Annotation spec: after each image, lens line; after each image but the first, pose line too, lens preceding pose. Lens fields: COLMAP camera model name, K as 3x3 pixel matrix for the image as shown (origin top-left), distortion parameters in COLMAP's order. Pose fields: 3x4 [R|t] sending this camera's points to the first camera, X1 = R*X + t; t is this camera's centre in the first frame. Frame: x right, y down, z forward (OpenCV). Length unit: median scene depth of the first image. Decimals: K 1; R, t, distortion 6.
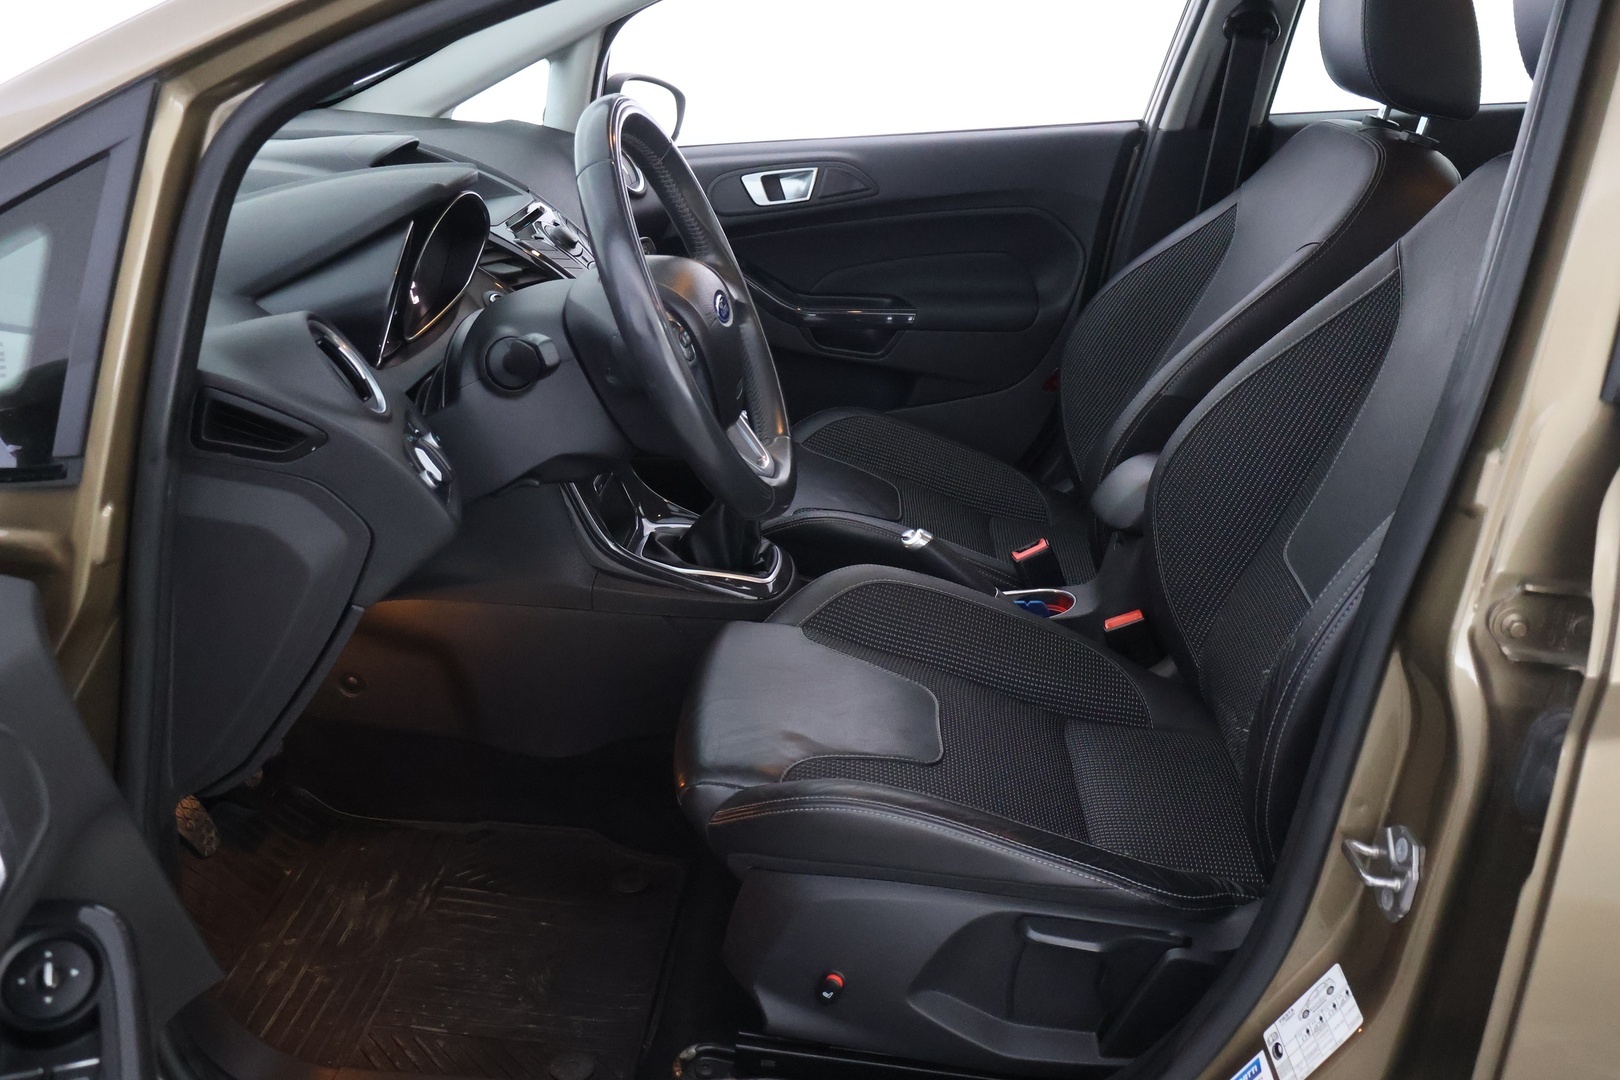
lens RADIAL K [[1569.7, 0, 810.0], [0, 1569.7, 540.0], [0, 0, 1]] dist [0.008678, 0.002955]
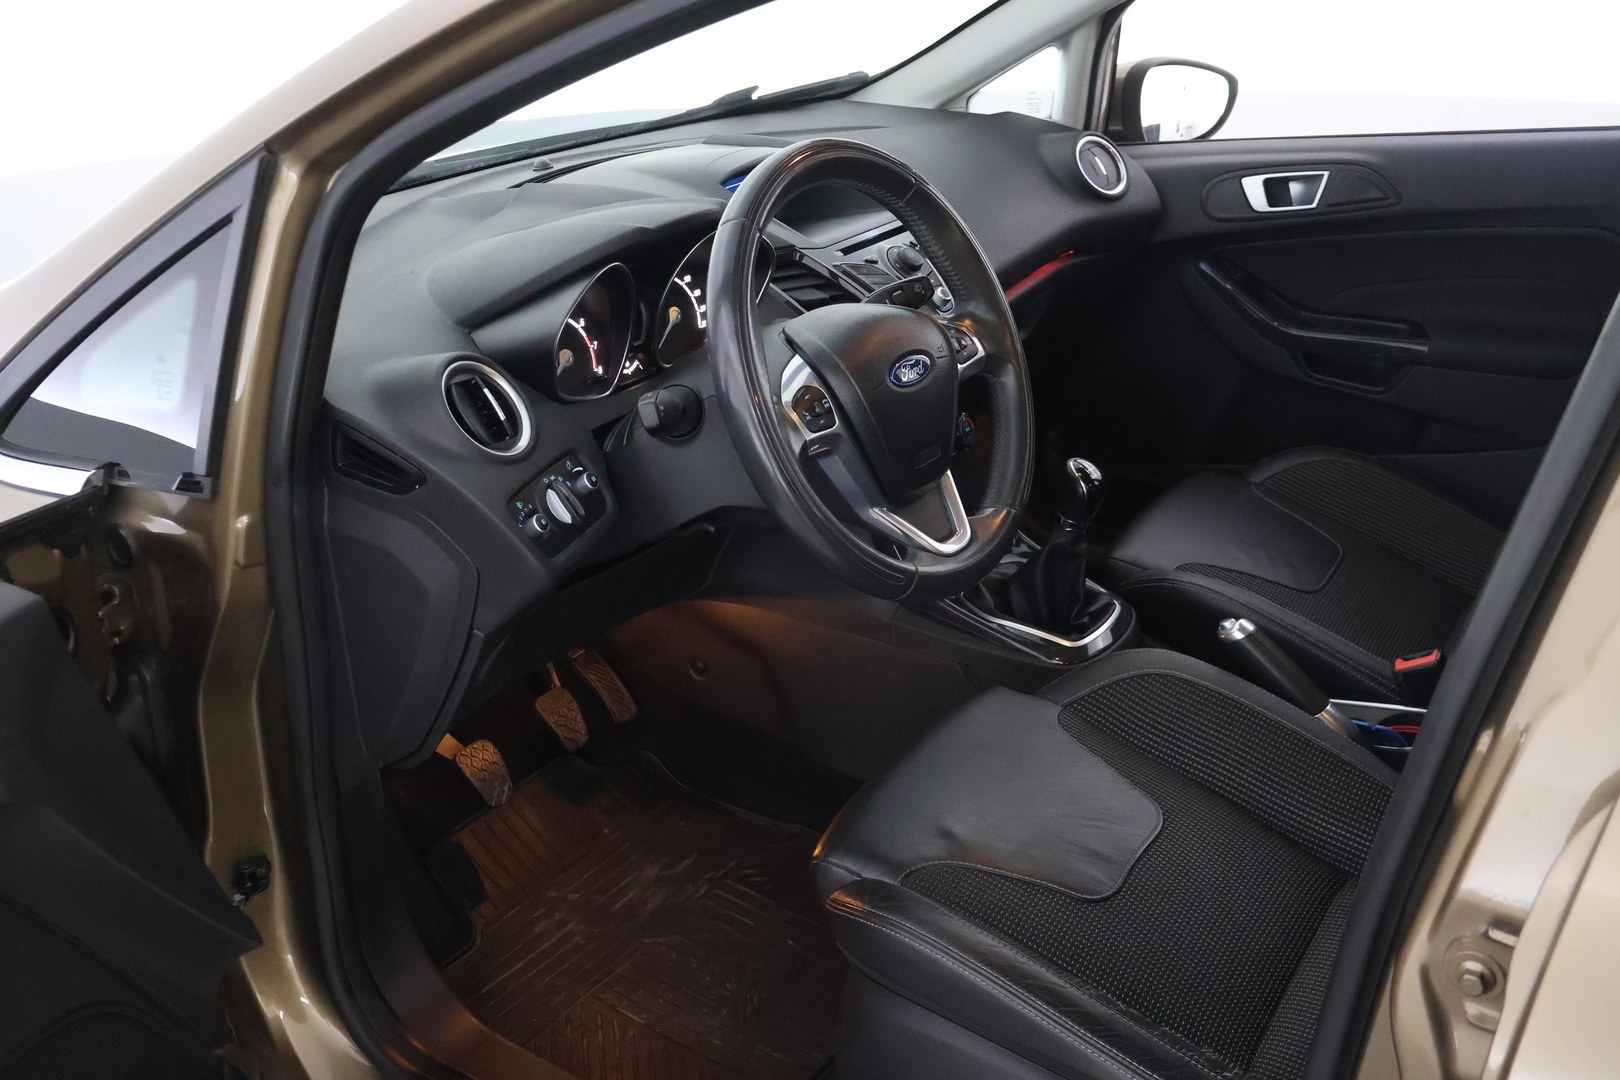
lens RADIAL K [[1569.7, 0, 810.0], [0, 1569.7, 540.0], [0, 0, 1]] dist [0.008678, 0.002955]
pose [[0.856215, 0.148961, -0.494678, 0.297032], [-0.125045, 0.988813, 0.081324, -0.093701], [0.501258, -0.007774, 0.865263, 0.132925]]
